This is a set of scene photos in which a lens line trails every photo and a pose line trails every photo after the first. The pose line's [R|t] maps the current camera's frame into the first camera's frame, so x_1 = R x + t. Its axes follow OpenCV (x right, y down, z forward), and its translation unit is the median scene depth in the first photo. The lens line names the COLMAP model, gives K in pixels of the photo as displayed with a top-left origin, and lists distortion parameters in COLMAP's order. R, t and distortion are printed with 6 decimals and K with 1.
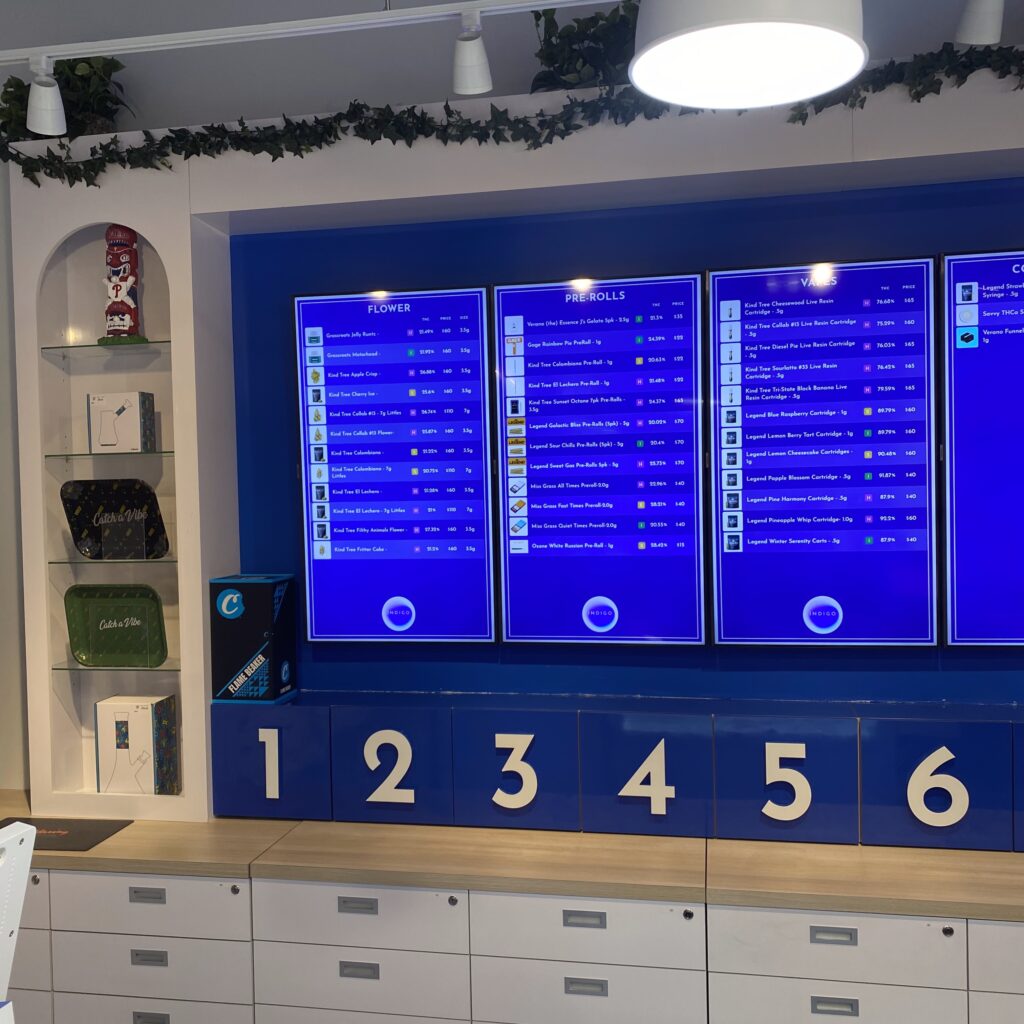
lens RADIAL K [[1031.6, 0, 512.8], [0, 1031.6, 518.2], [0, 0, 1]] dist [0.126169, -0.317395]
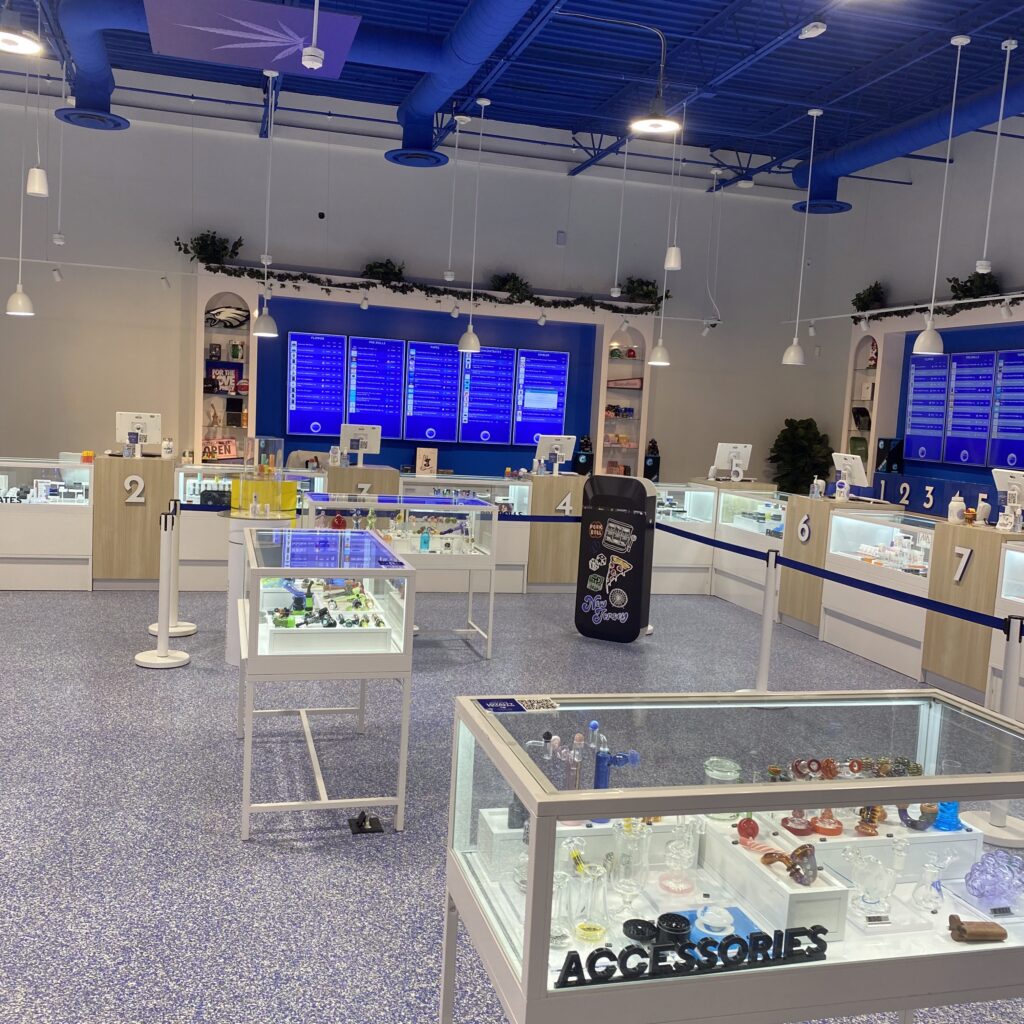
lens RADIAL K [[1031.6, 0, 512.8], [0, 1031.6, 518.2], [0, 0, 1]] dist [0.126169, -0.317395]
pose [[0.450437, 0.141303, -0.881556, 2.297924], [-0.089903, 0.989556, 0.112677, 0.044123], [0.888270, 0.028500, 0.458436, -1.701298]]
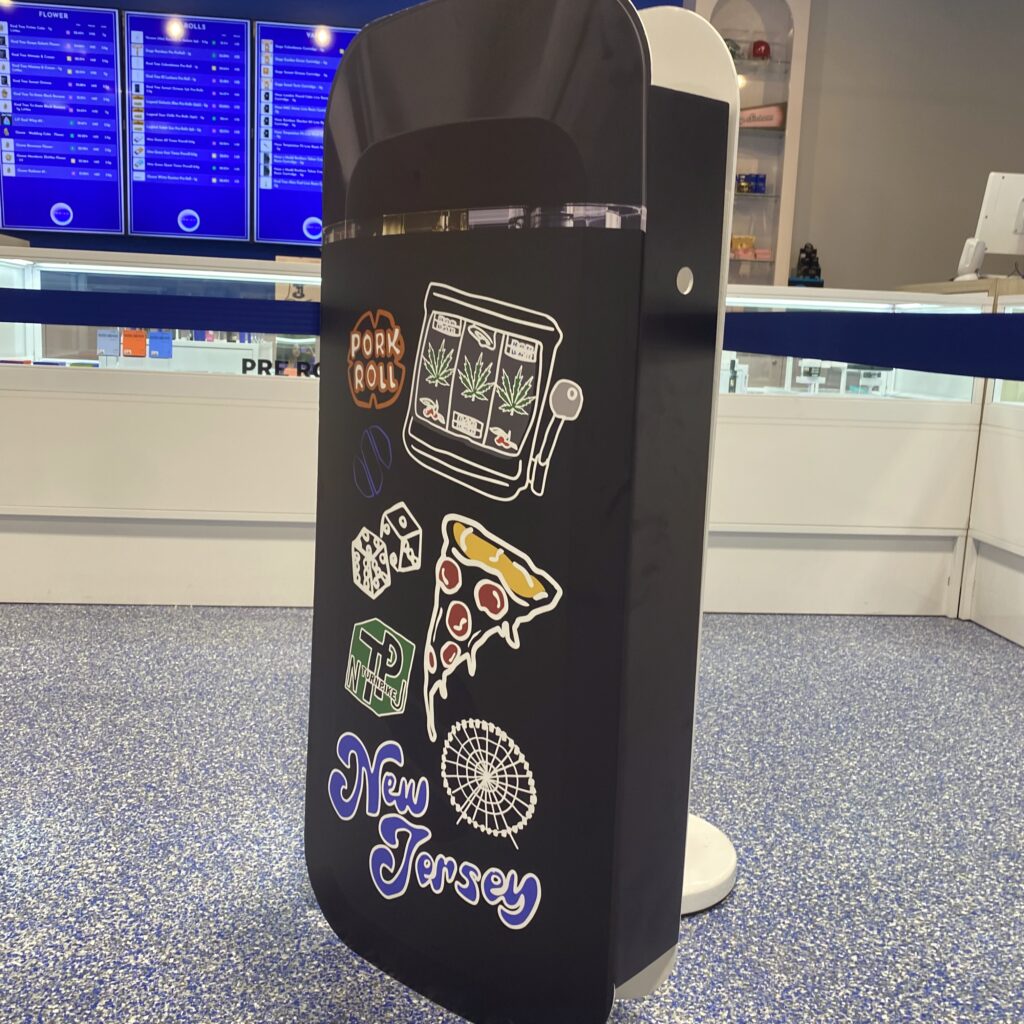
lens RADIAL K [[1029.3, 0, 532.2], [0, 1029.3, 509.2], [0, 0, 1]] dist [0.070024, -0.115590]
pose [[0.320383, 0.195912, -0.926808, 0.706676], [-0.075555, 0.980548, 0.181154, 0.298528], [0.944270, 0.011986, 0.328953, -0.522054]]
